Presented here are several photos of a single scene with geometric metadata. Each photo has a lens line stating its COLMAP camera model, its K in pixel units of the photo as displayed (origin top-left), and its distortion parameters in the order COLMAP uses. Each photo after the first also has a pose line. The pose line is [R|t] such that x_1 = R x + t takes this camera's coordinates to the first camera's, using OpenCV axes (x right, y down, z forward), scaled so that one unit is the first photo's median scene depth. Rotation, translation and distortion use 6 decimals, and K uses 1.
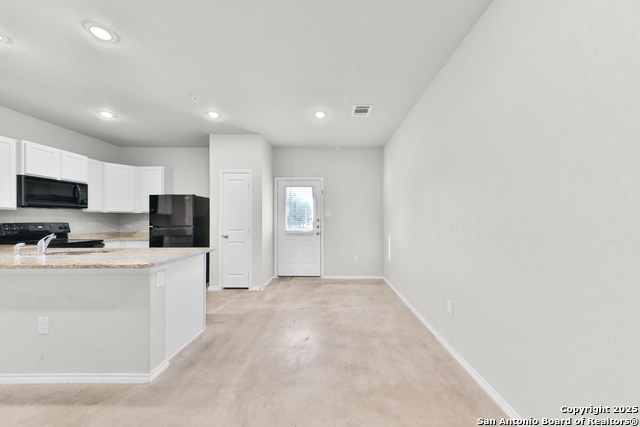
lens RADIAL K [[220.4, 0, 330.4], [0, 220.4, 219.6], [0, 0, 1]] dist [-0.000266, -0.000029]
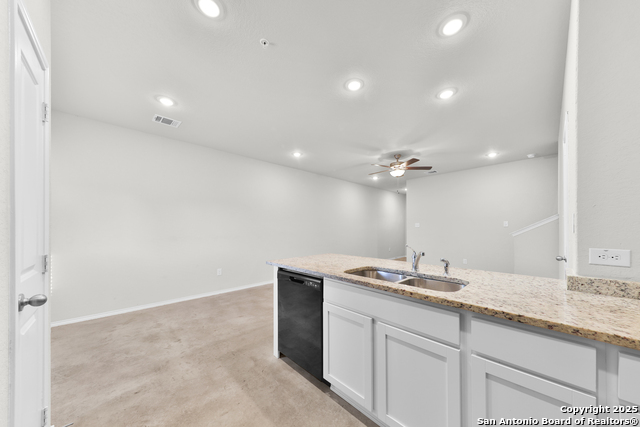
lens RADIAL K [[218.4, 0, 321.1], [0, 218.4, 225.9], [0, 0, 1]] dist [0.009301, -0.000033]
pose [[-0.694182, 0.006516, 0.719770, -0.899322], [-0.000591, 0.999954, -0.009623, -0.005899], [-0.719800, -0.007106, -0.694146, 0.994892]]
